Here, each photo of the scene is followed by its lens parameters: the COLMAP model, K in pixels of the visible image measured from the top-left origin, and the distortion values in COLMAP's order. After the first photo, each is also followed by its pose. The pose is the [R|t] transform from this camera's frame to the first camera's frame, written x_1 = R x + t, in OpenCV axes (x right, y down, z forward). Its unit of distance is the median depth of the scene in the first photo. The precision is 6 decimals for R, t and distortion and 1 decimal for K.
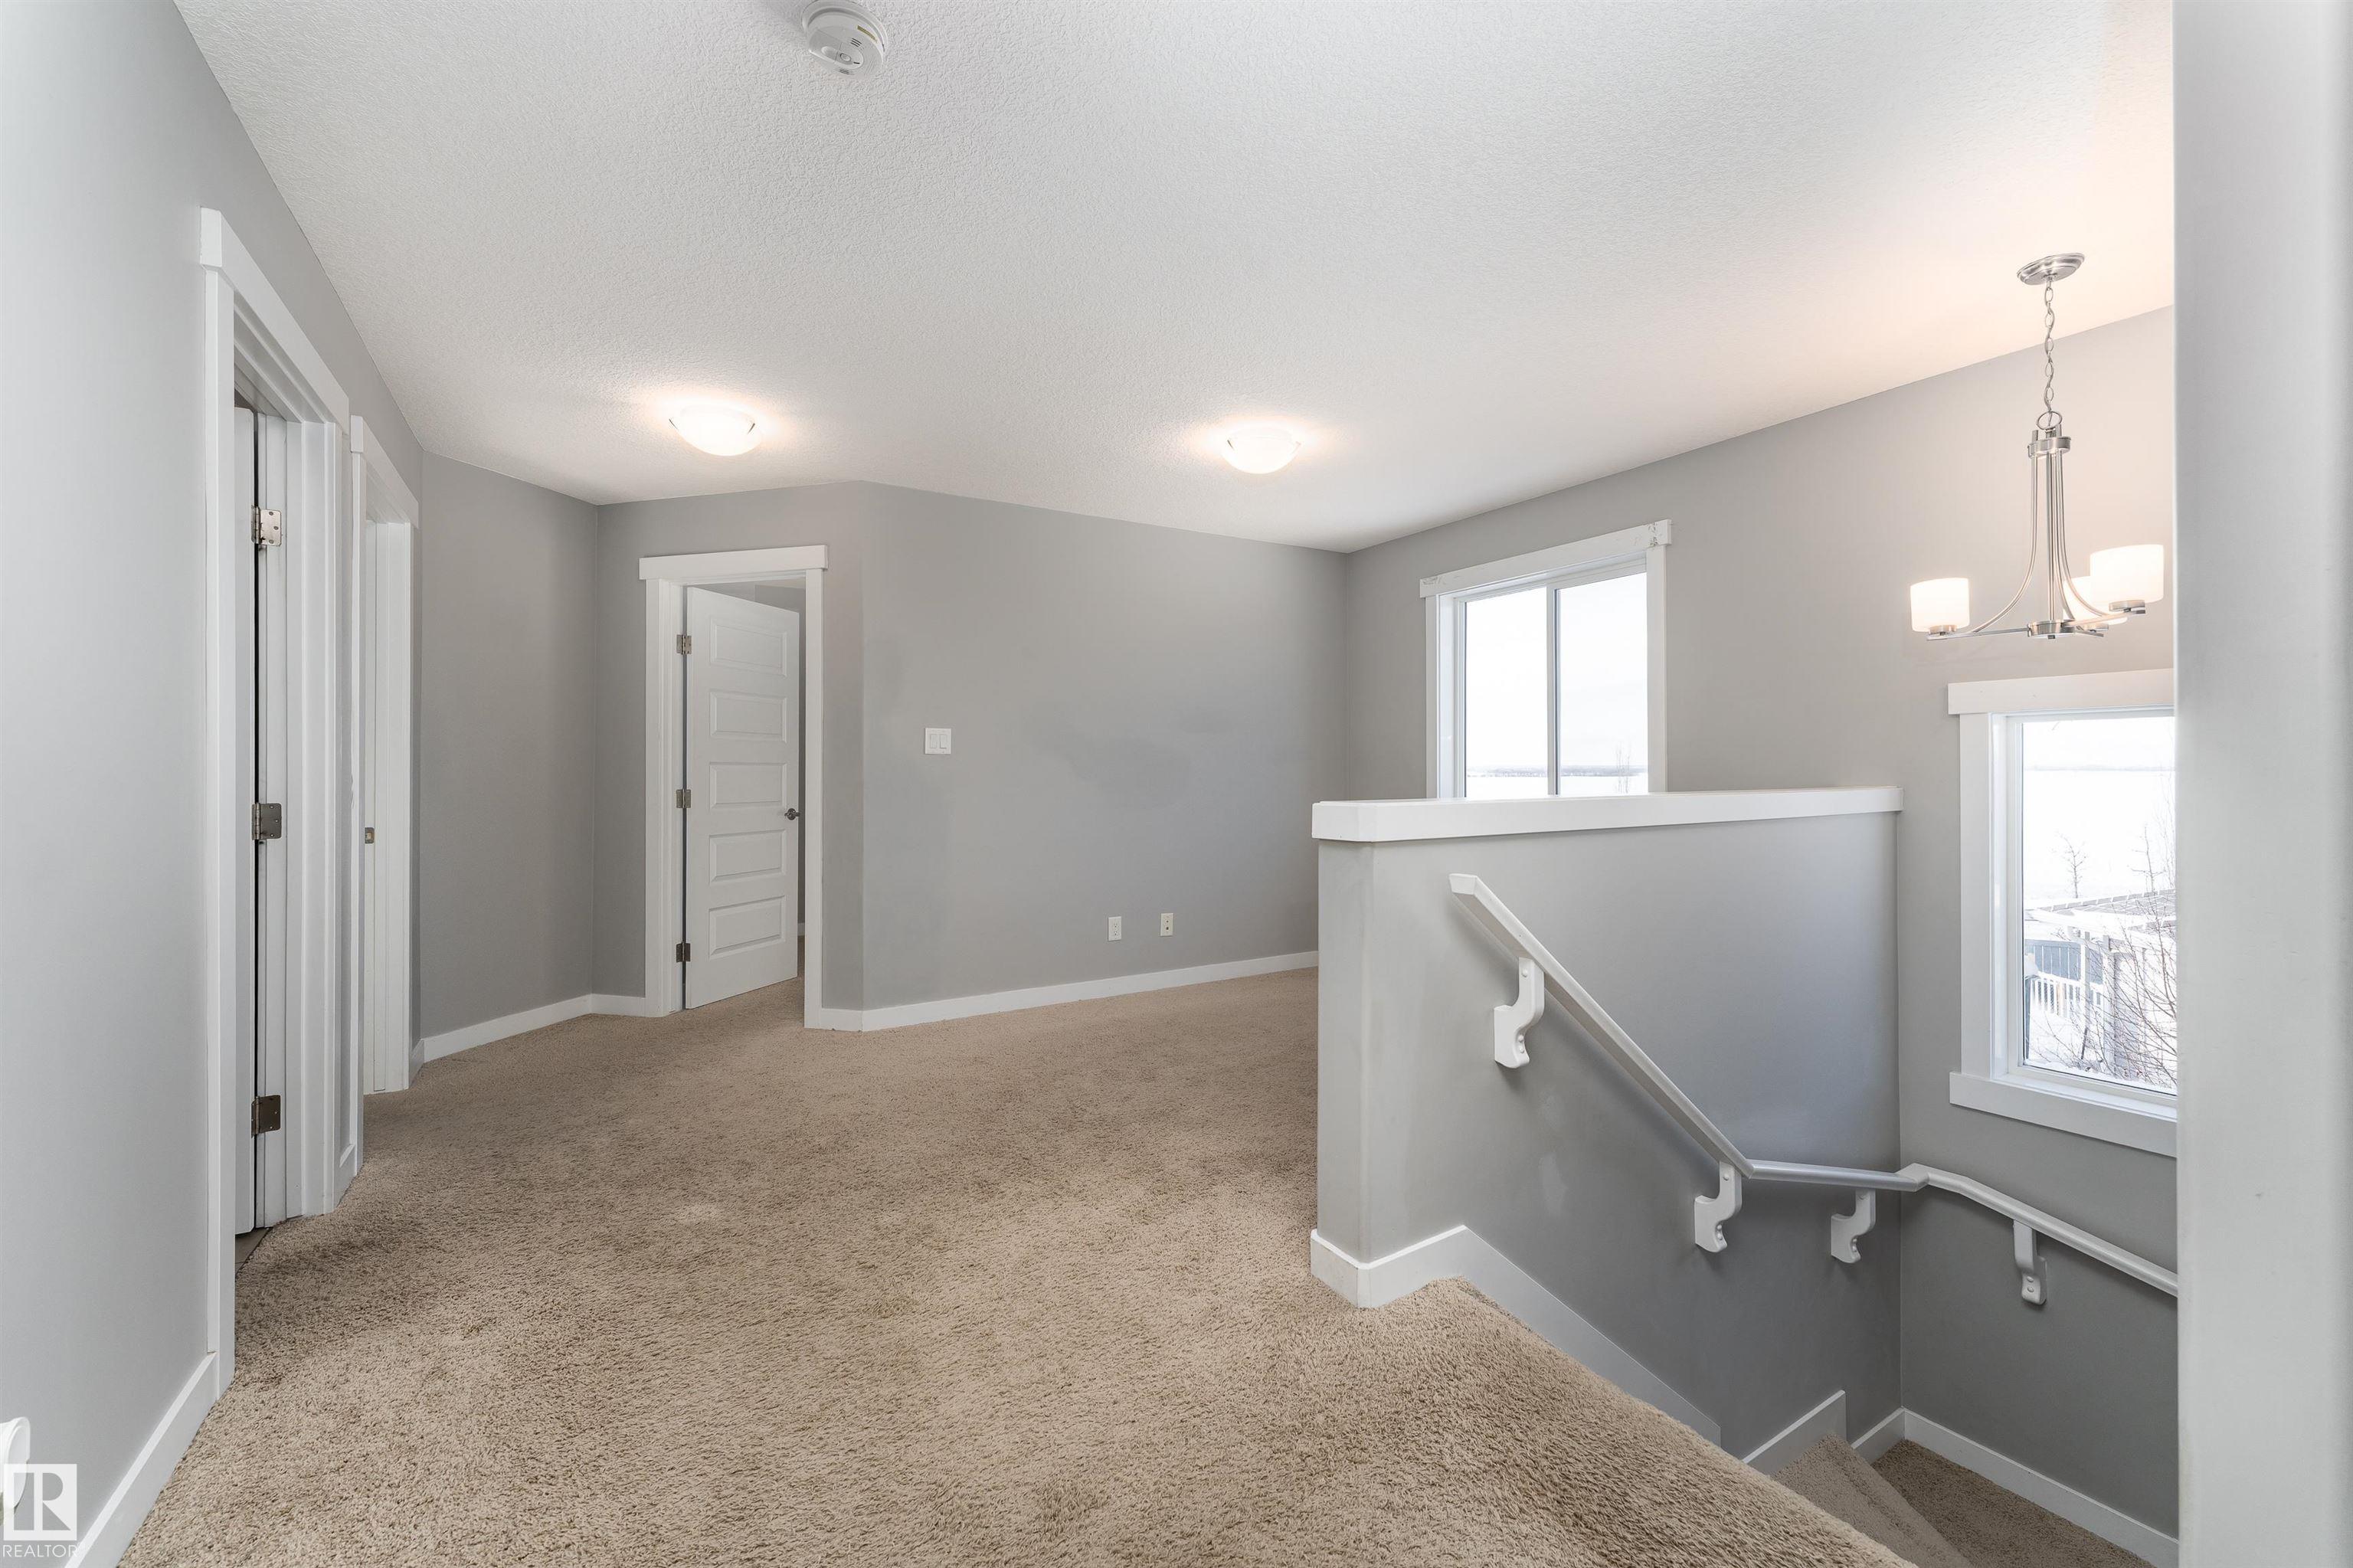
lens RADIAL K [[939.5, 0, 1167.9], [0, 939.5, 770.4], [0, 0, 1]] dist [-0.000310, -0.000092]
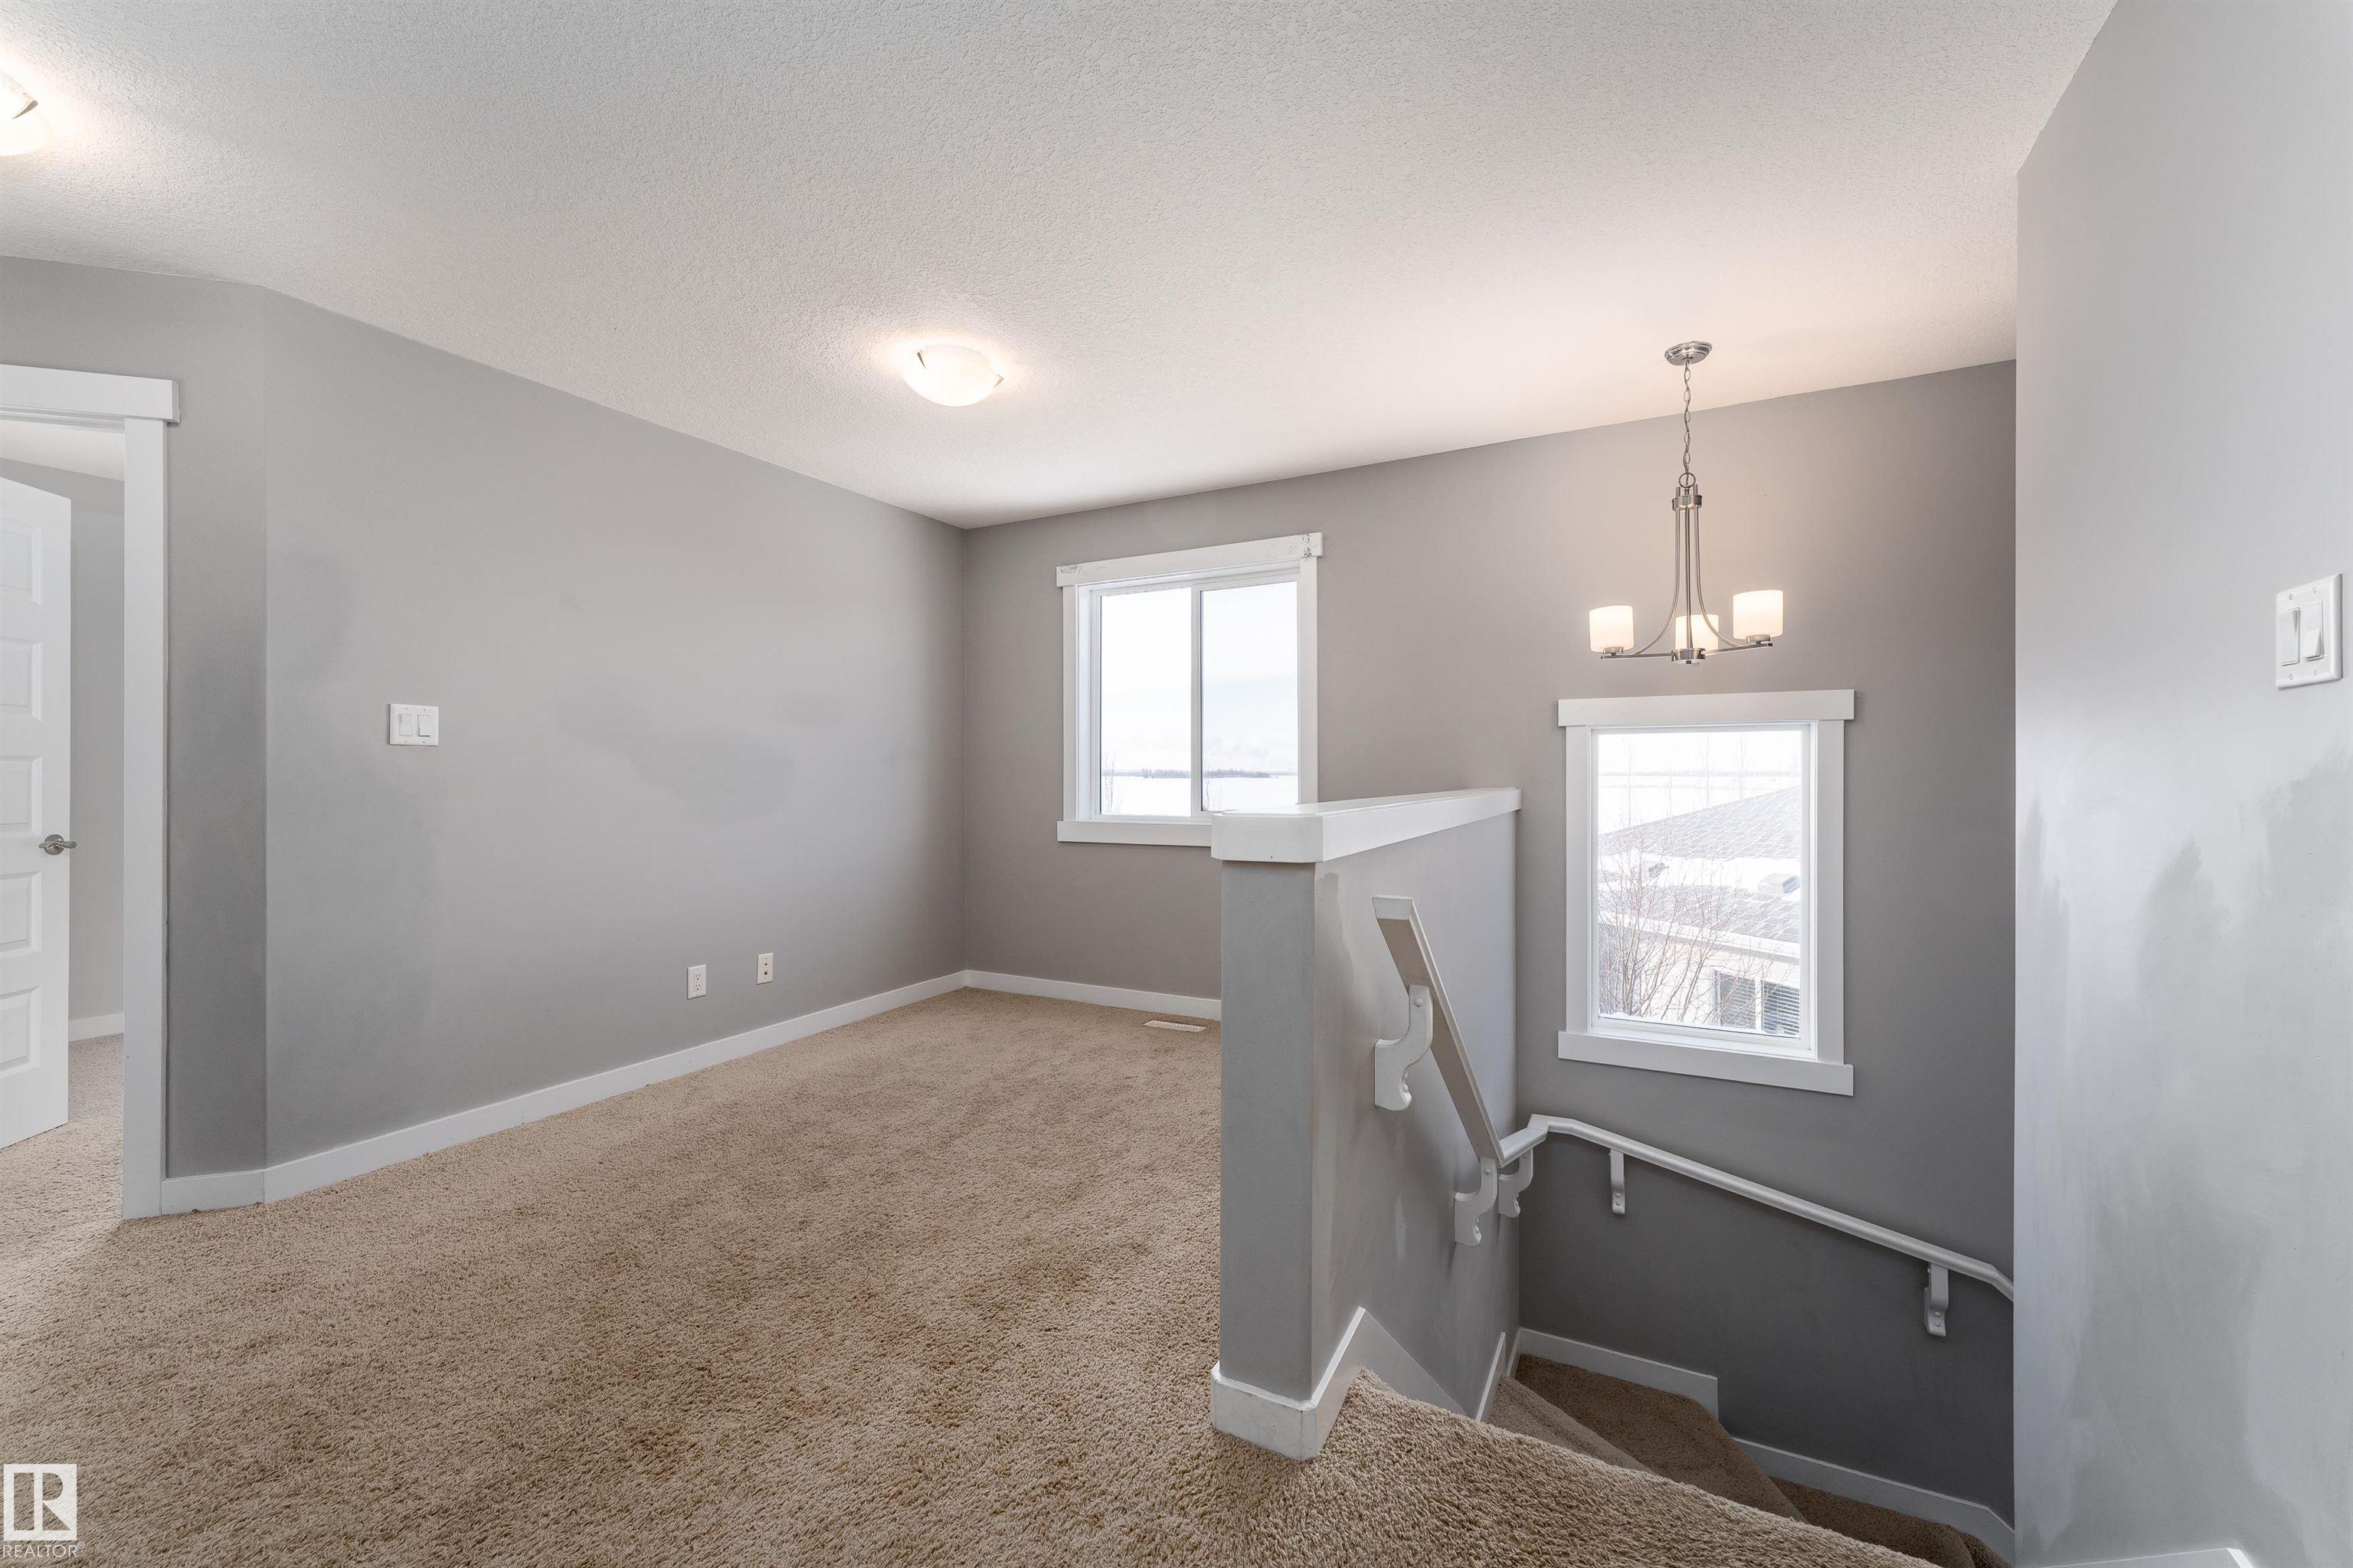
lens RADIAL K [[935.7, 0, 1167.6], [0, 935.7, 777.8], [0, 0, 1]] dist [0.002014, -0.000229]
pose [[0.856754, 0.000837, 0.515725, -0.161031], [-0.002920, 0.999991, 0.003228, 0.001976], [-0.515718, -0.004271, 0.856748, 0.216644]]
